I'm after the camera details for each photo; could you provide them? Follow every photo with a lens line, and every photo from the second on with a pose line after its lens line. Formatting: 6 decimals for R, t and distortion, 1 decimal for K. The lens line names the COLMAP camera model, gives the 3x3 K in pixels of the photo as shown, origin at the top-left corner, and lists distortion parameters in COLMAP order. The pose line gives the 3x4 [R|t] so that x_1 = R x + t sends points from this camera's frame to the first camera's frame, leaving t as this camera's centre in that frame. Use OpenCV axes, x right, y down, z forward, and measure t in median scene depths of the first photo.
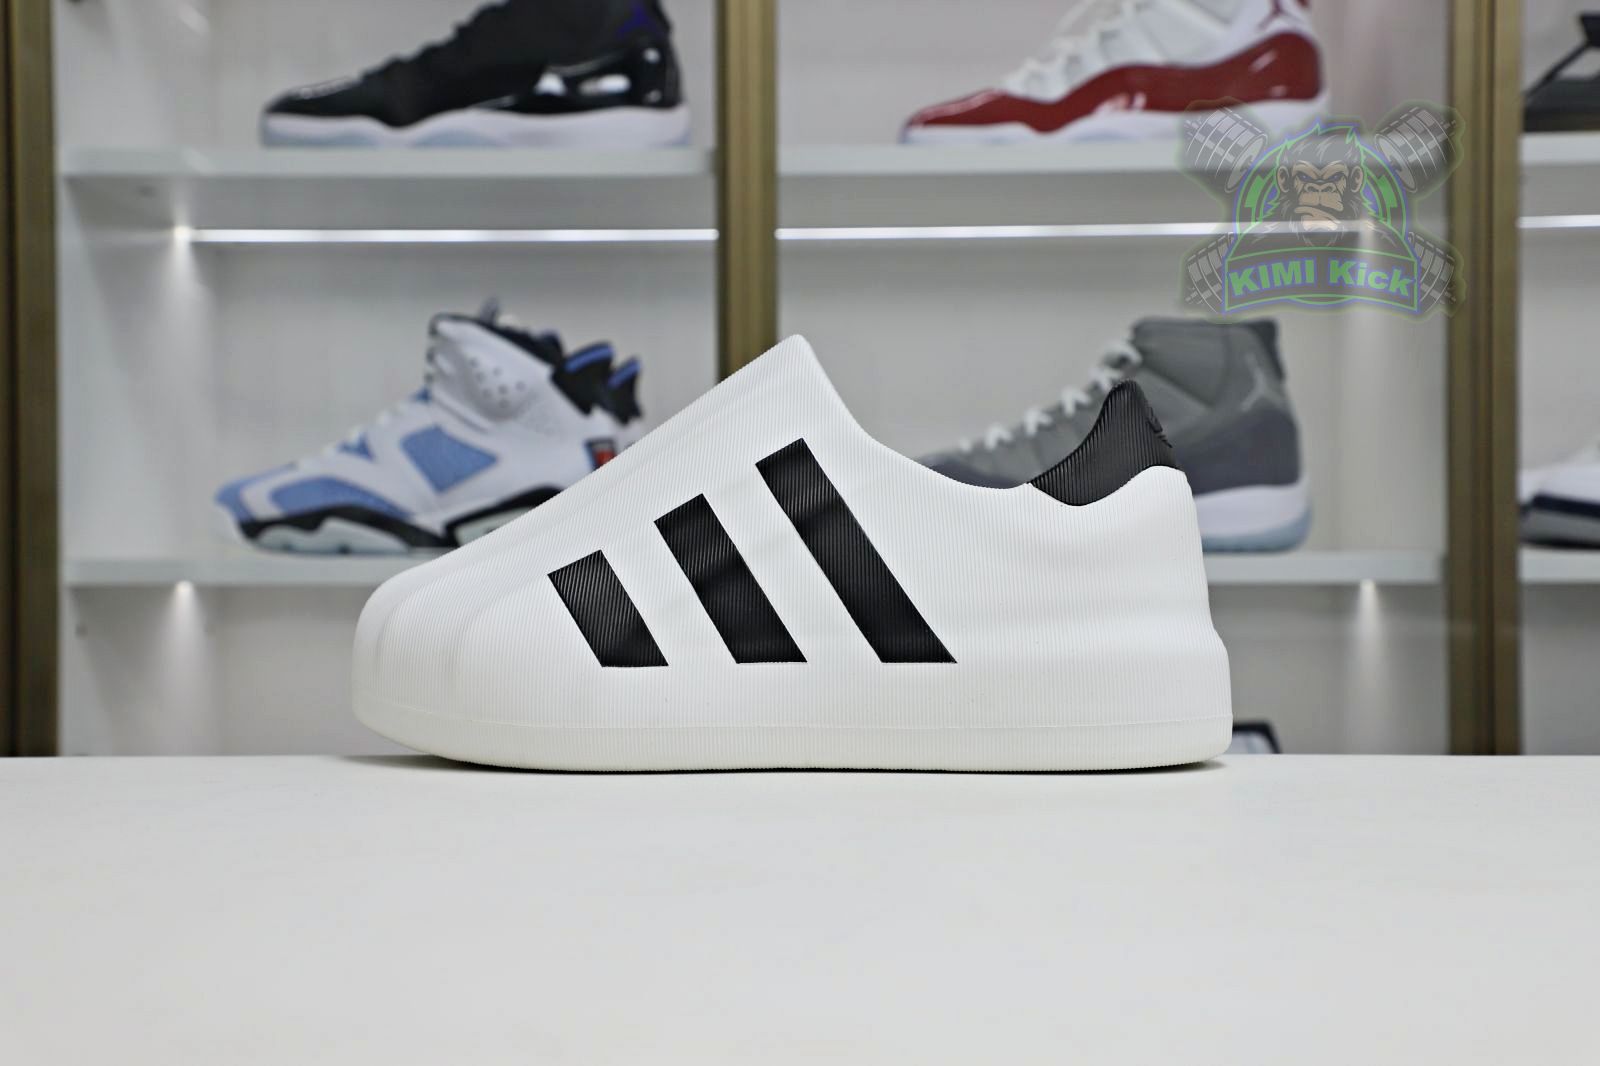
lens RADIAL K [[2147.9, 0, 808.9], [0, 2147.9, 536.2], [0, 0, 1]] dist [0.128950, 0.000000]
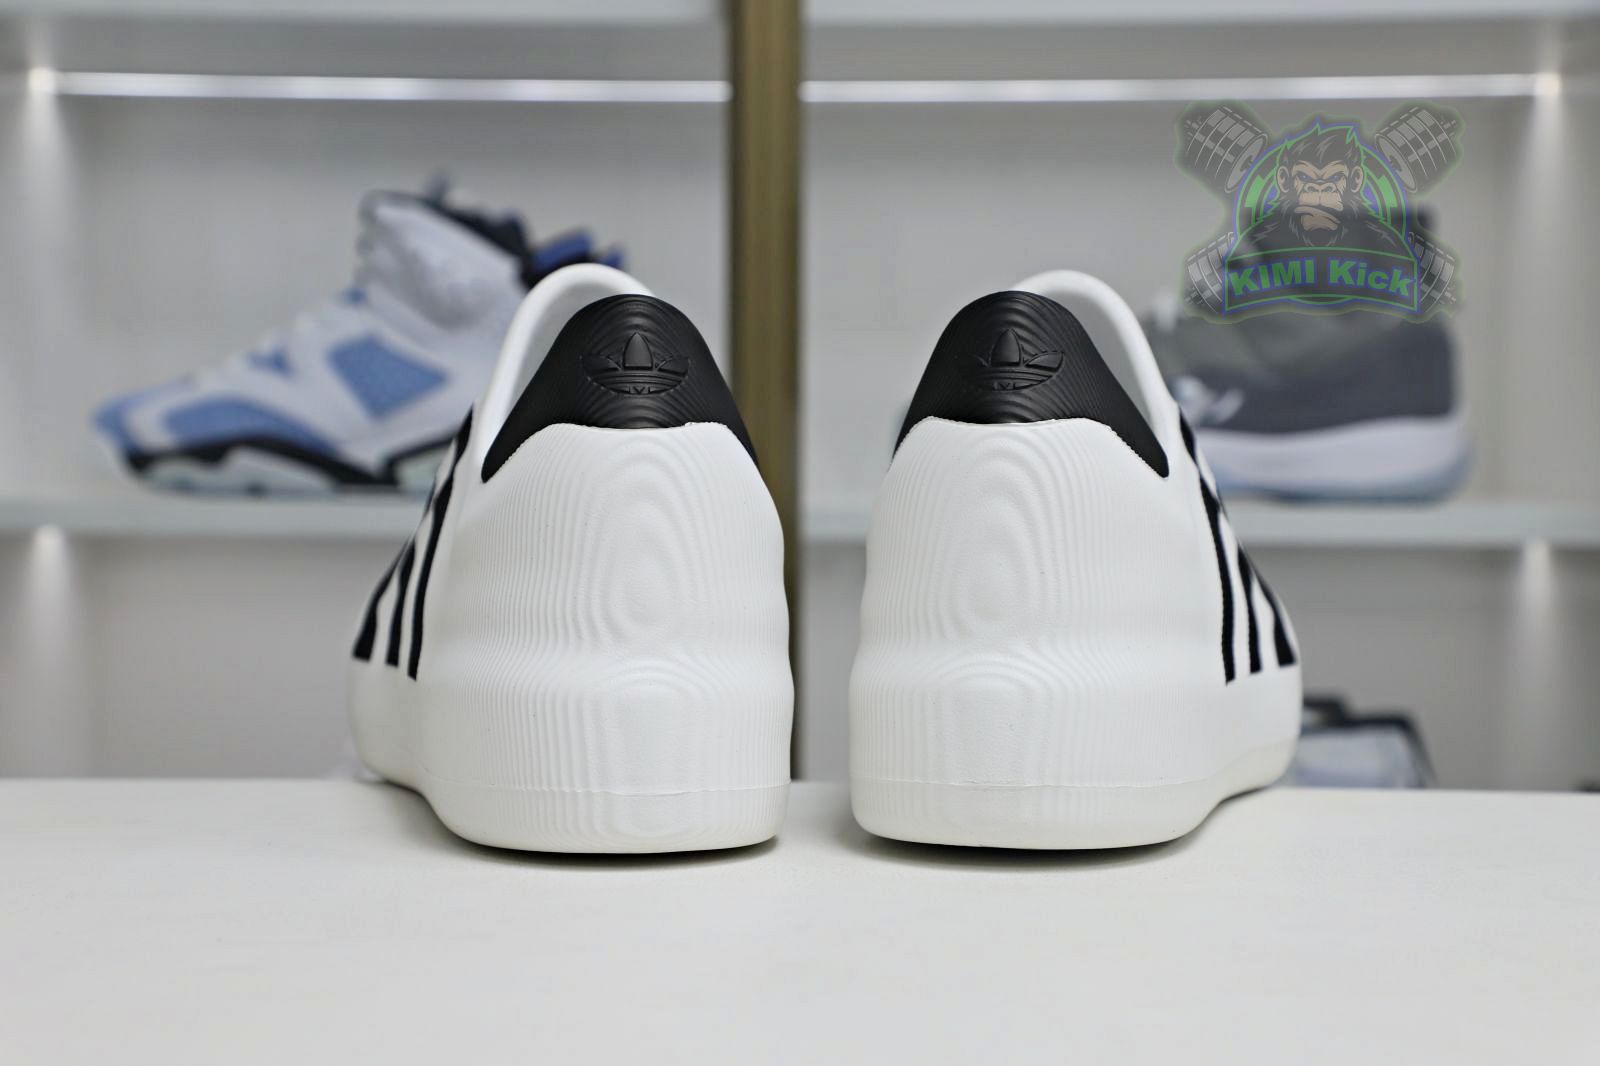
lens RADIAL K [[1680.6, 0, 793.2], [0, 1680.6, 527.0], [0, 0, 1]] dist [0.094967, 0.000000]
pose [[0.999869, 0.009492, 0.013117, -0.024443], [-0.009775, 0.999717, 0.021688, 0.004921], [-0.012907, -0.021814, 0.999679, 0.372232]]
